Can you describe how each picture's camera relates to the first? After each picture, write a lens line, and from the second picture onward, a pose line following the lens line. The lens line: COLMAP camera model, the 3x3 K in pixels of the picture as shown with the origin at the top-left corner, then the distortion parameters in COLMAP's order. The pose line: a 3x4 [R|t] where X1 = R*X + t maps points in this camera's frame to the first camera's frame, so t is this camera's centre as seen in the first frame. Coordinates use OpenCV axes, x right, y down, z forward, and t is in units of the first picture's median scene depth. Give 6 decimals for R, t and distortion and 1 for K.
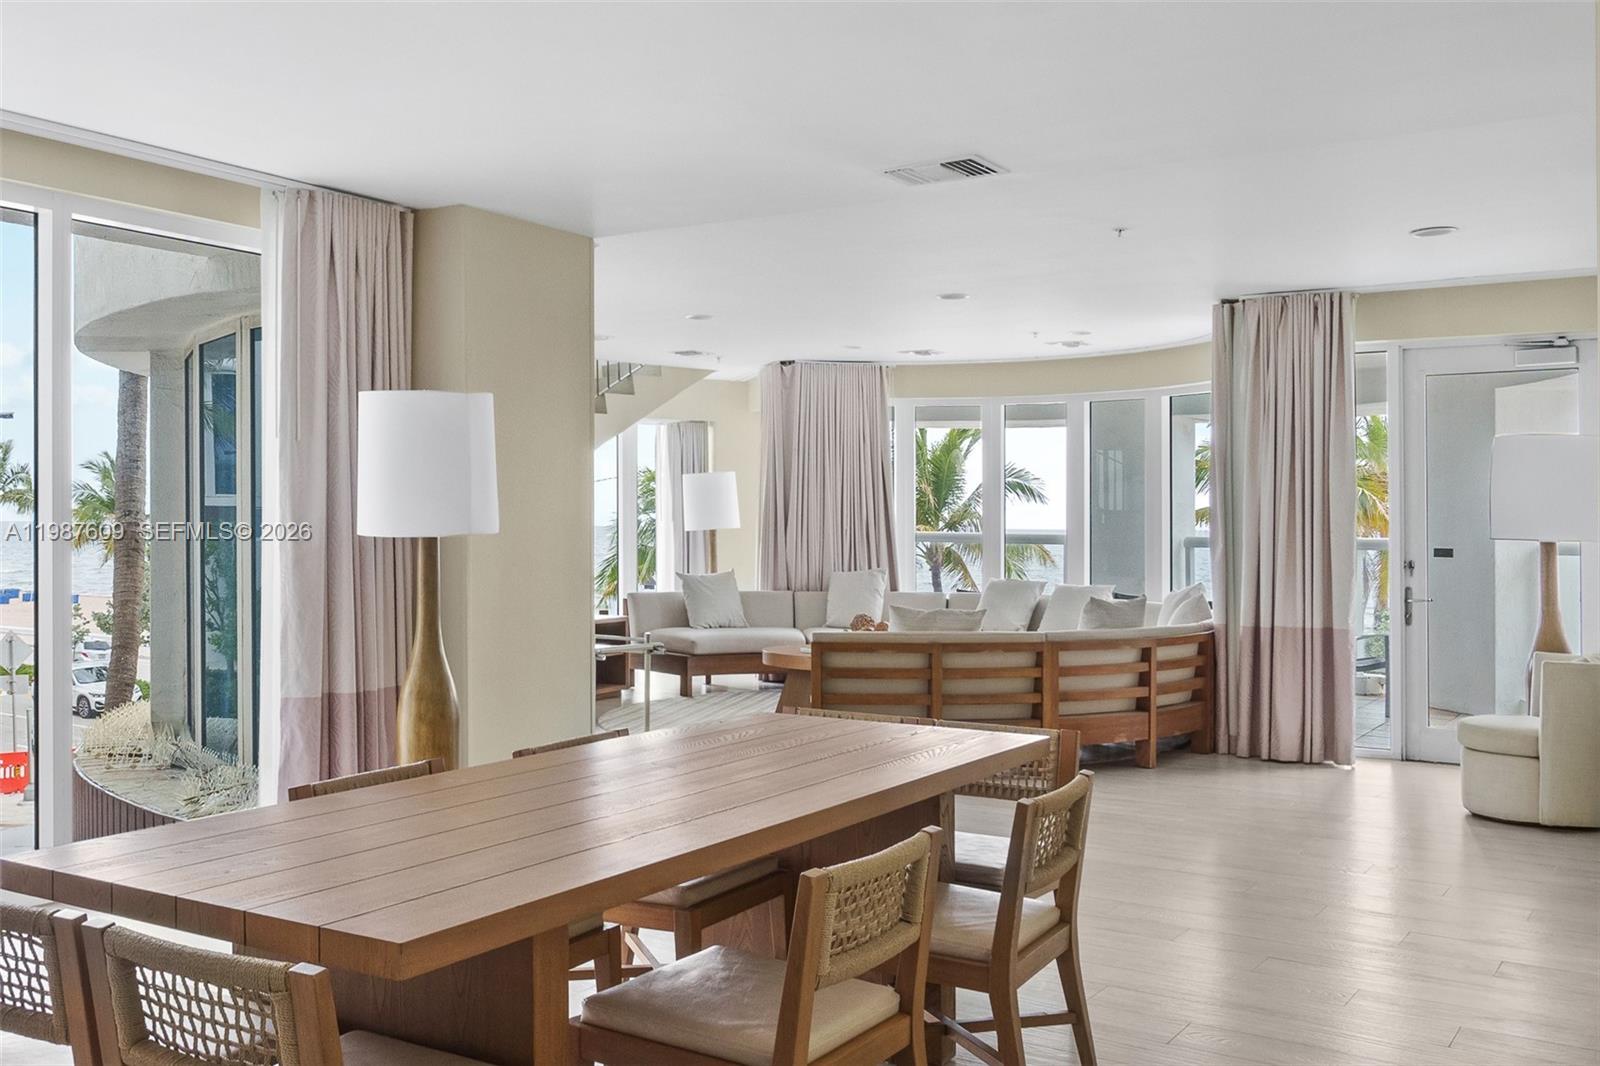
lens RADIAL K [[1522.7, 0, 795.6], [0, 1522.7, 521.9], [0, 0, 1]] dist [-0.002904, 0.002521]
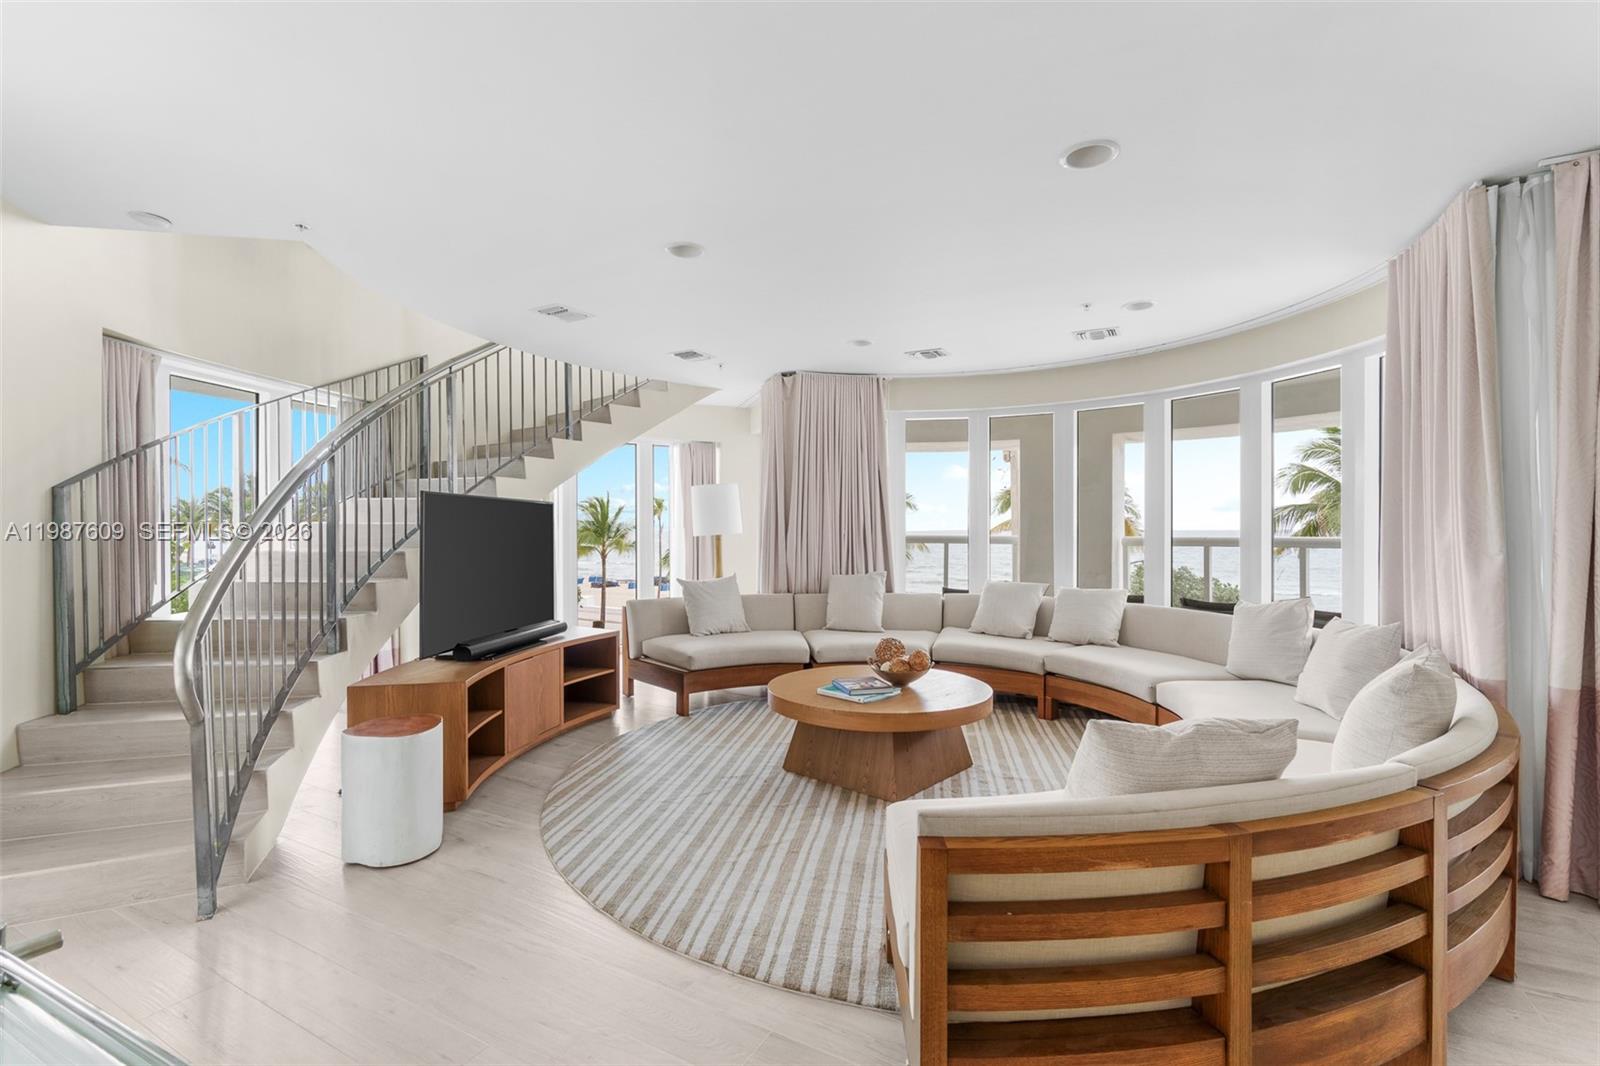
lens RADIAL K [[723.3, 0, 805.4], [0, 723.3, 532.7], [0, 0, 1]] dist [-0.001802, 0.000517]
pose [[0.998894, 0.001049, 0.047009, -0.016730], [-0.001163, 0.999996, 0.002407, 0.002340], [-0.047006, -0.002459, 0.998892, 0.506191]]
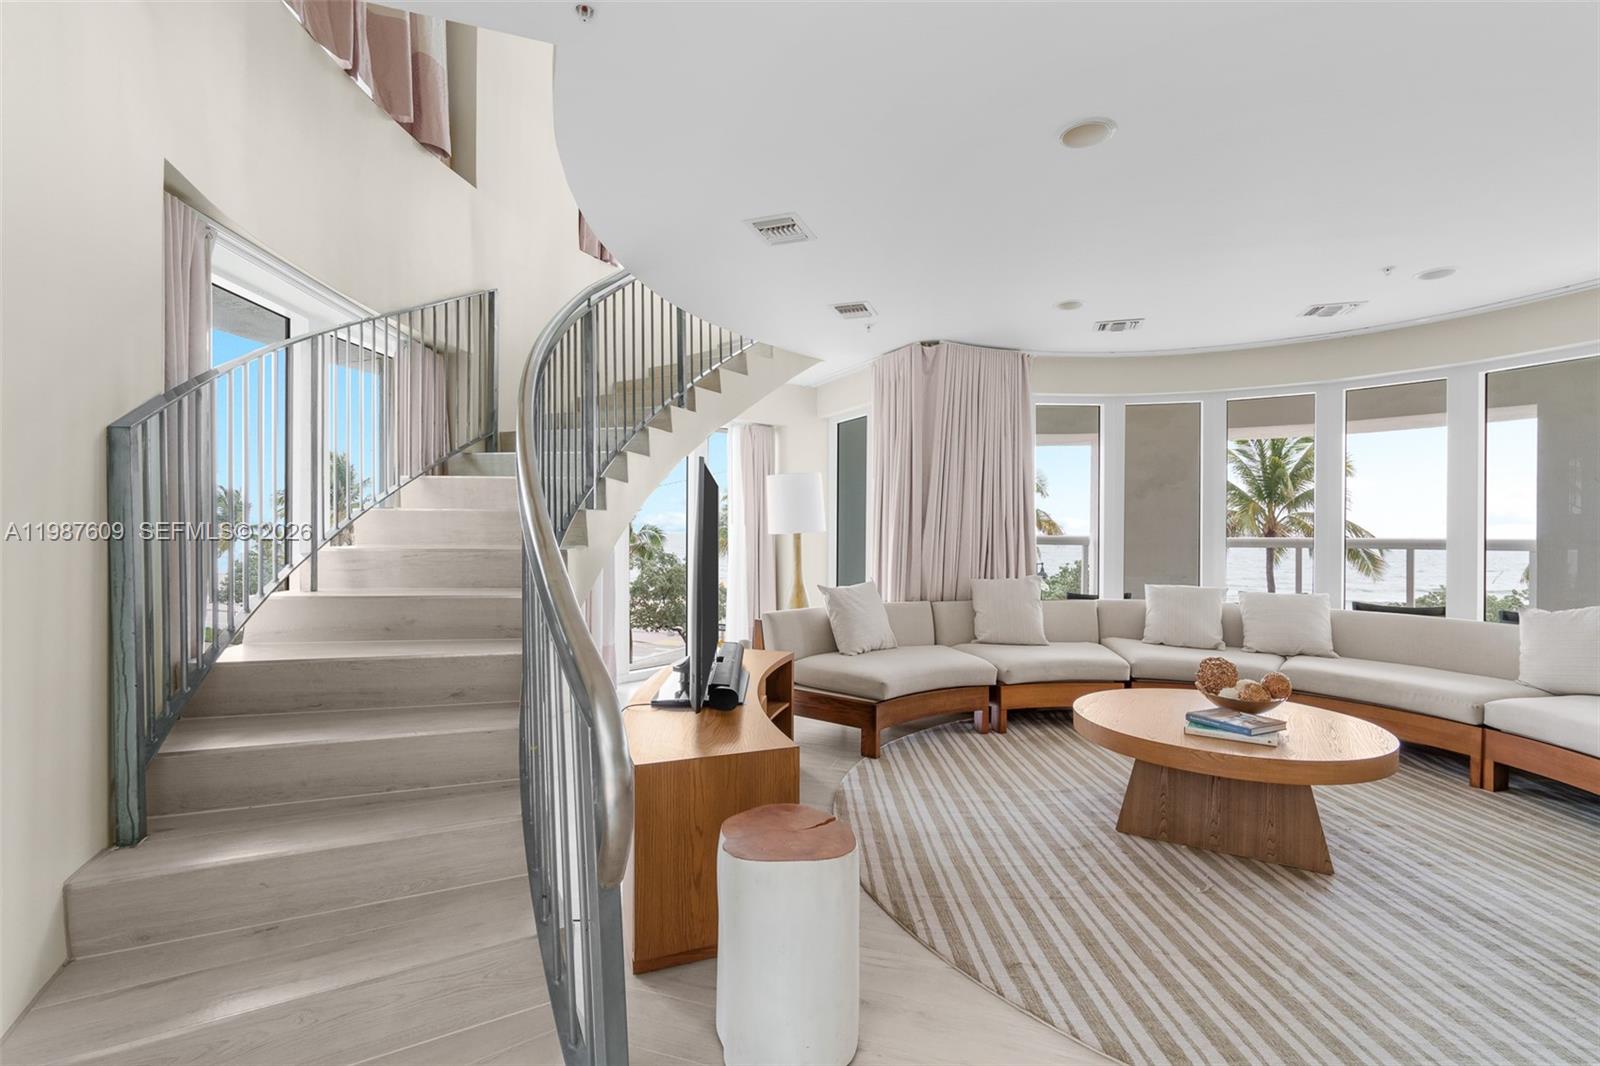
lens RADIAL K [[722.8, 0, 803.8], [0, 722.8, 532.6], [0, 0, 1]] dist [0.000517, 0.001120]
pose [[0.973781, 0.007612, 0.227362, -0.170621], [-0.007353, 0.999971, -0.001988, 0.006493], [-0.227370, 0.000264, 0.973808, 0.607213]]
